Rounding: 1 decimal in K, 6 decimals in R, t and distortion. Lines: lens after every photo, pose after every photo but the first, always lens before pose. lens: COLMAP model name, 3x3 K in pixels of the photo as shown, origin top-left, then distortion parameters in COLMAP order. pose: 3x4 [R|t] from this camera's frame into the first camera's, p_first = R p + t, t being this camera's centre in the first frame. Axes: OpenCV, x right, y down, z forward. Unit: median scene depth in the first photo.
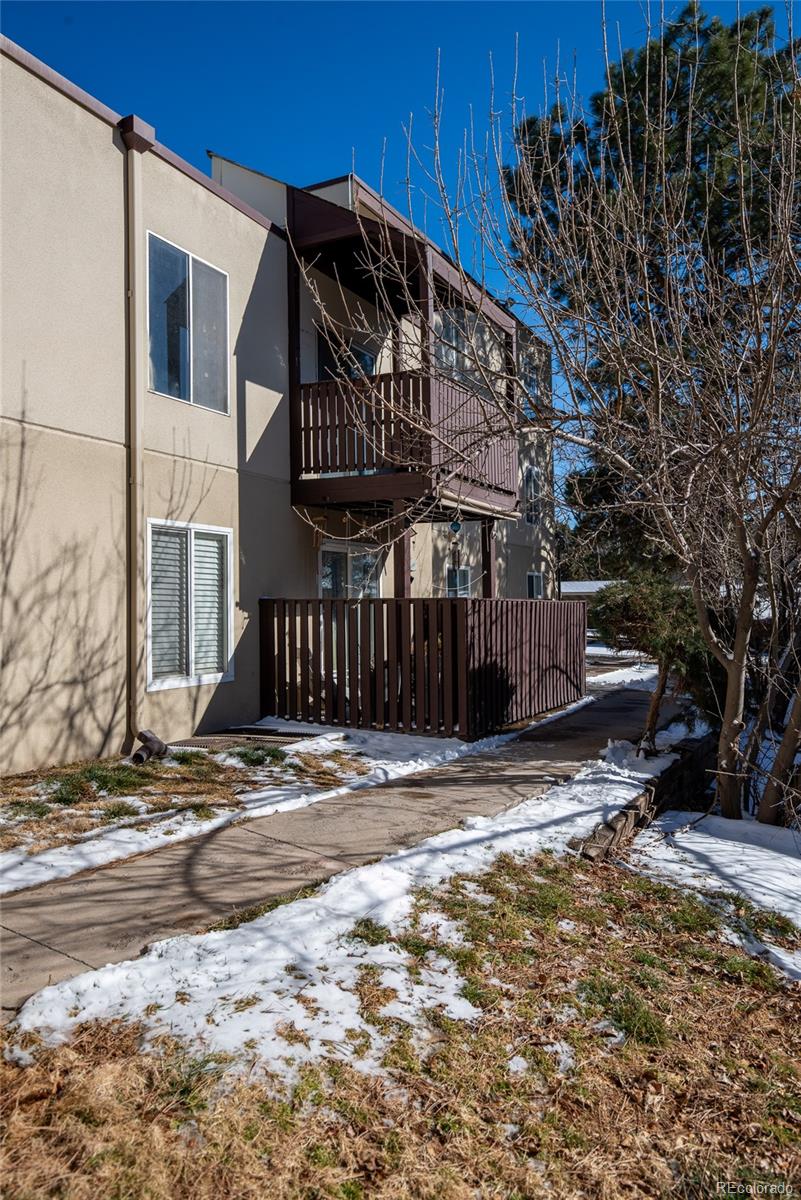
lens RADIAL K [[878.0, 0, 406.8], [0, 878.0, 606.7], [0, 0, 1]] dist [0.022904, -0.007154]
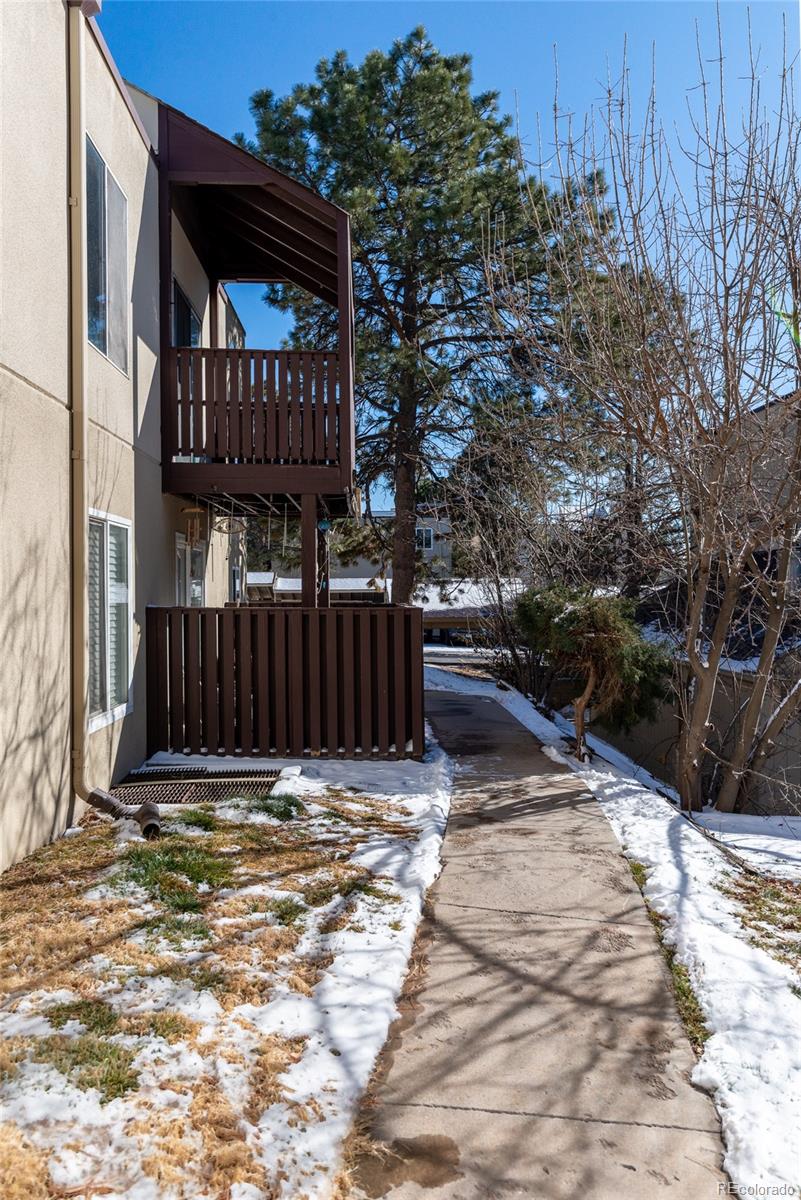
lens RADIAL K [[878.0, 0, 405.7], [0, 878.0, 594.2], [0, 0, 1]] dist [0.022904, -0.007154]
pose [[0.856339, 0.002245, 0.516409, -0.695747], [-0.004221, 0.999988, 0.002653, -0.044825], [-0.516397, -0.004452, 0.856338, 0.334882]]
